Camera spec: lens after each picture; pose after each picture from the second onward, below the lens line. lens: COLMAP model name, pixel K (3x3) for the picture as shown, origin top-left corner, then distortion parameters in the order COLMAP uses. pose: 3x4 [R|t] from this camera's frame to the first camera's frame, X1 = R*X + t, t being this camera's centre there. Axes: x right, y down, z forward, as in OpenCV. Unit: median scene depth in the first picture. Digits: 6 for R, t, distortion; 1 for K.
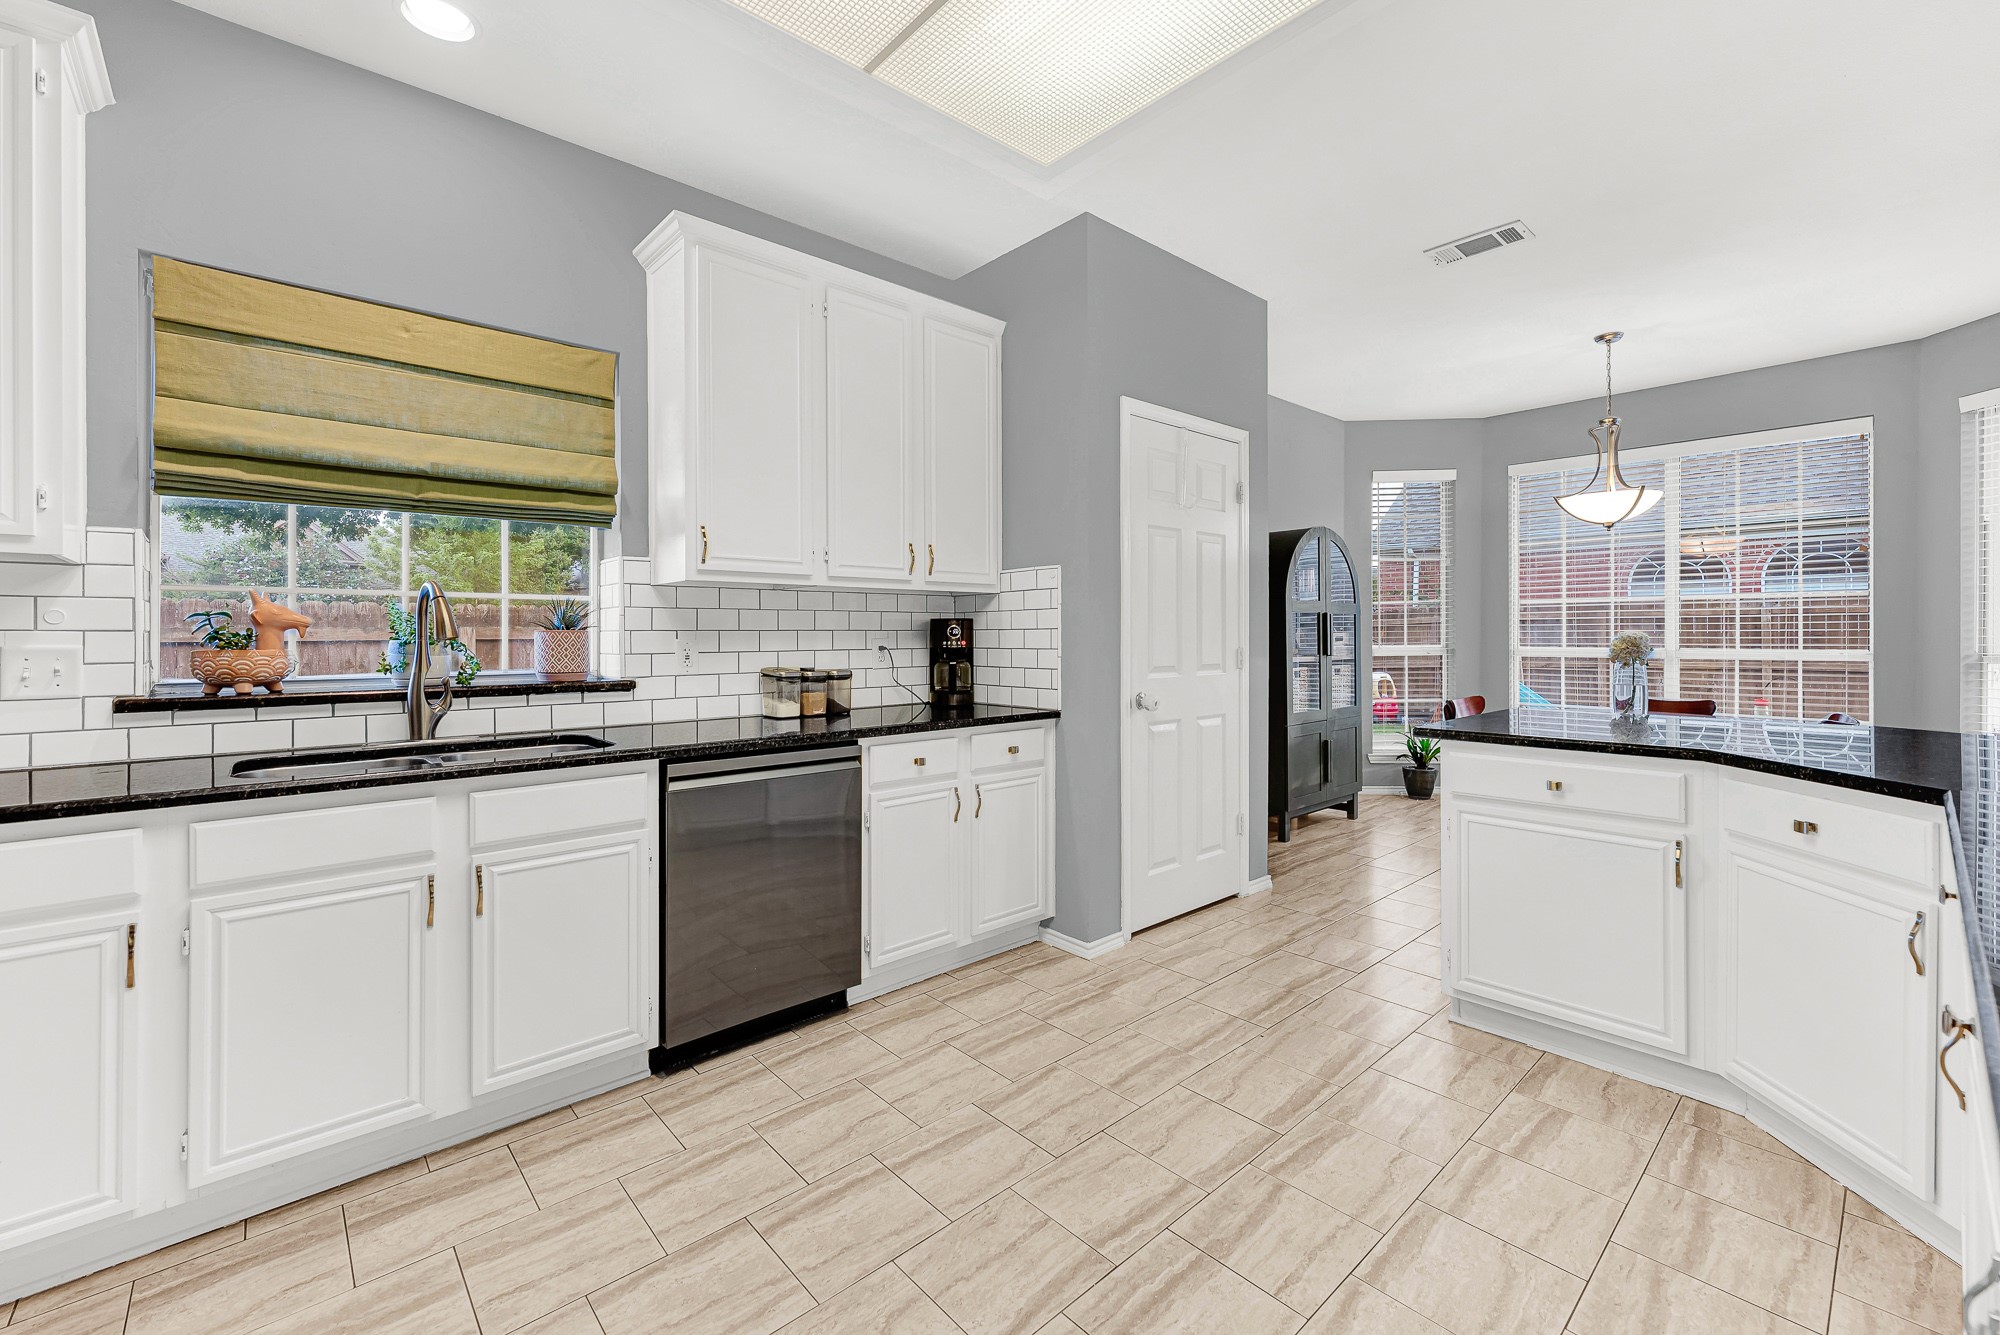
lens RADIAL K [[823.3, 0, 1003.9], [0, 823.3, 650.8], [0, 0, 1]] dist [0.000170, 0.000138]
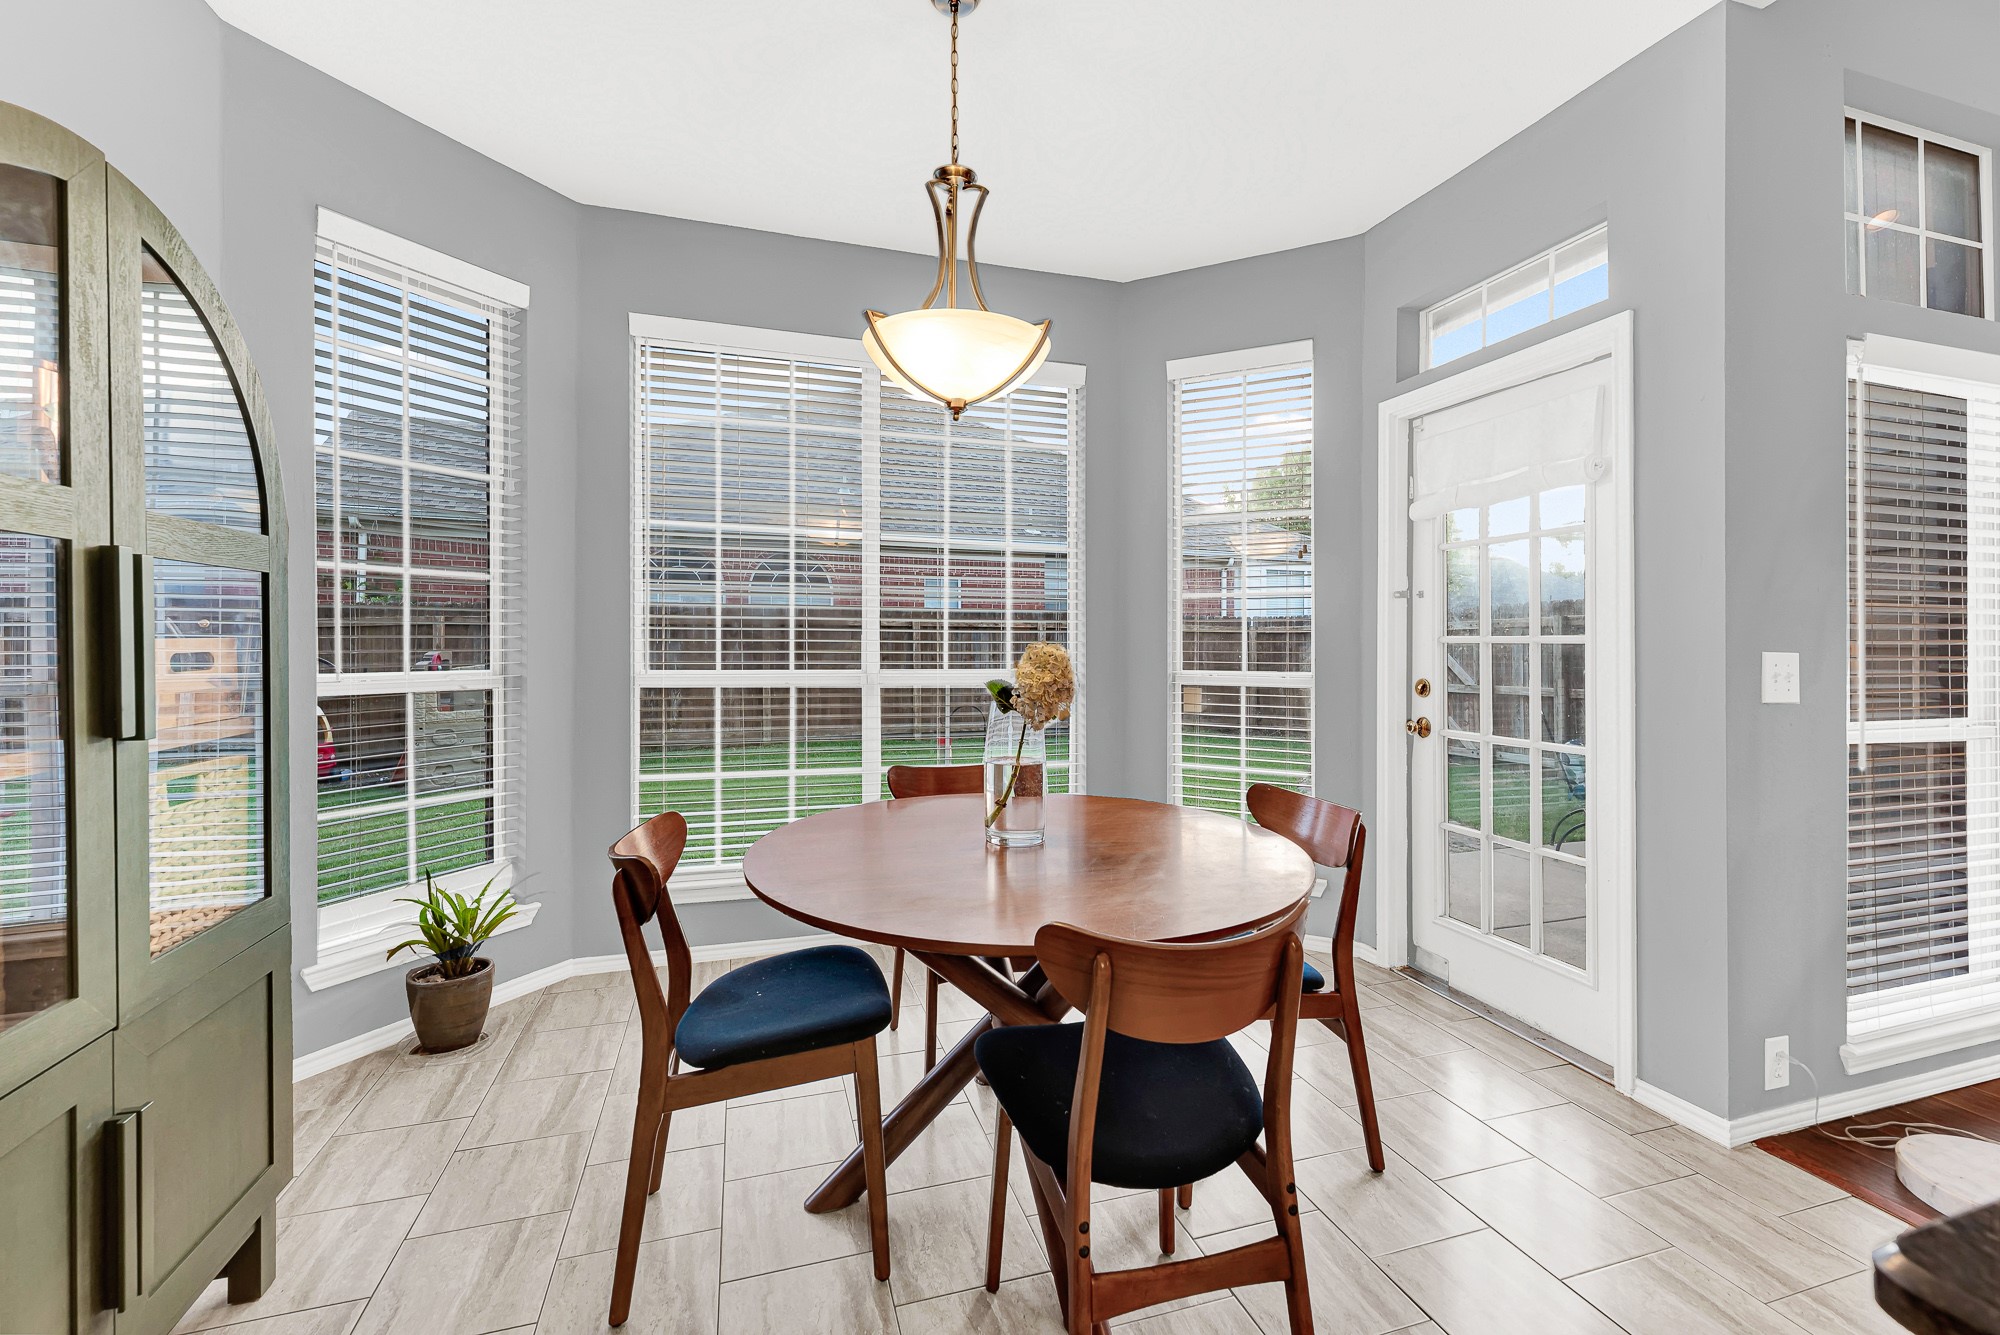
lens RADIAL K [[823.3, 0, 1003.9], [0, 823.3, 650.8], [0, 0, 1]] dist [0.000170, 0.000138]
pose [[0.405952, -0.000412, 0.913894, 0.256054], [0.015658, 0.999856, -0.006505, -0.011108], [-0.913760, 0.016950, 0.405900, 0.615302]]
